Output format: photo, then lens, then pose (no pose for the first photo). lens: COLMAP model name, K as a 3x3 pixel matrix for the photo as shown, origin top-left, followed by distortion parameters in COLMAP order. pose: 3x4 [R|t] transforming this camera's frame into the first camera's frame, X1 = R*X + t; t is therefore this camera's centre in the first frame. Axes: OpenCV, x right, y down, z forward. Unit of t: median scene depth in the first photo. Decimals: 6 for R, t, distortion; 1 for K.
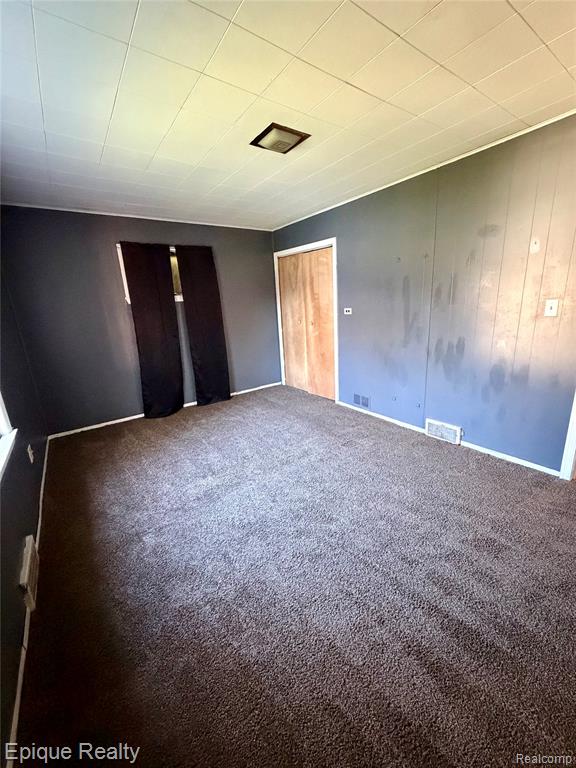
lens RADIAL K [[305.6, 0, 288.5], [0, 305.6, 379.8], [0, 0, 1]] dist [0.002245, -0.000232]
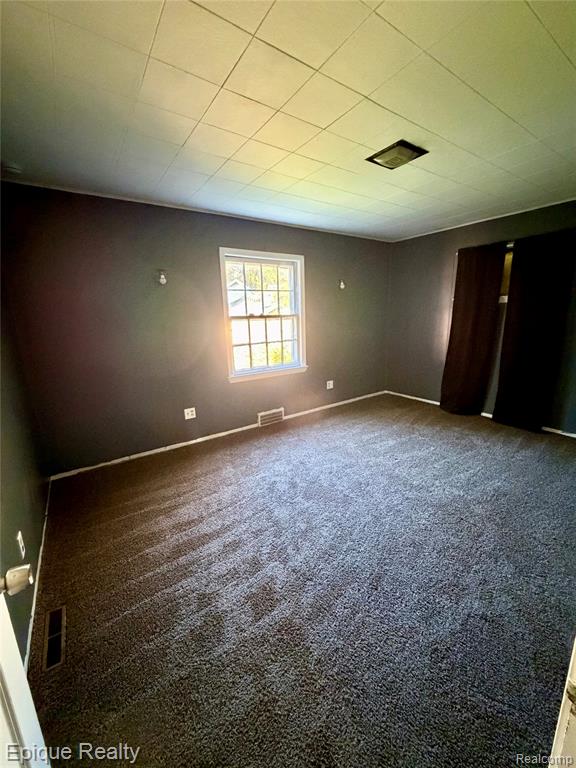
lens RADIAL K [[305.6, 0, 288.5], [0, 305.6, 379.8], [0, 0, 1]] dist [0.002245, -0.000232]
pose [[-0.019744, 0.269060, -0.962921, 0.628744], [-0.222746, 0.937719, 0.266585, -0.151148], [0.974677, 0.219750, 0.041418, 0.418047]]
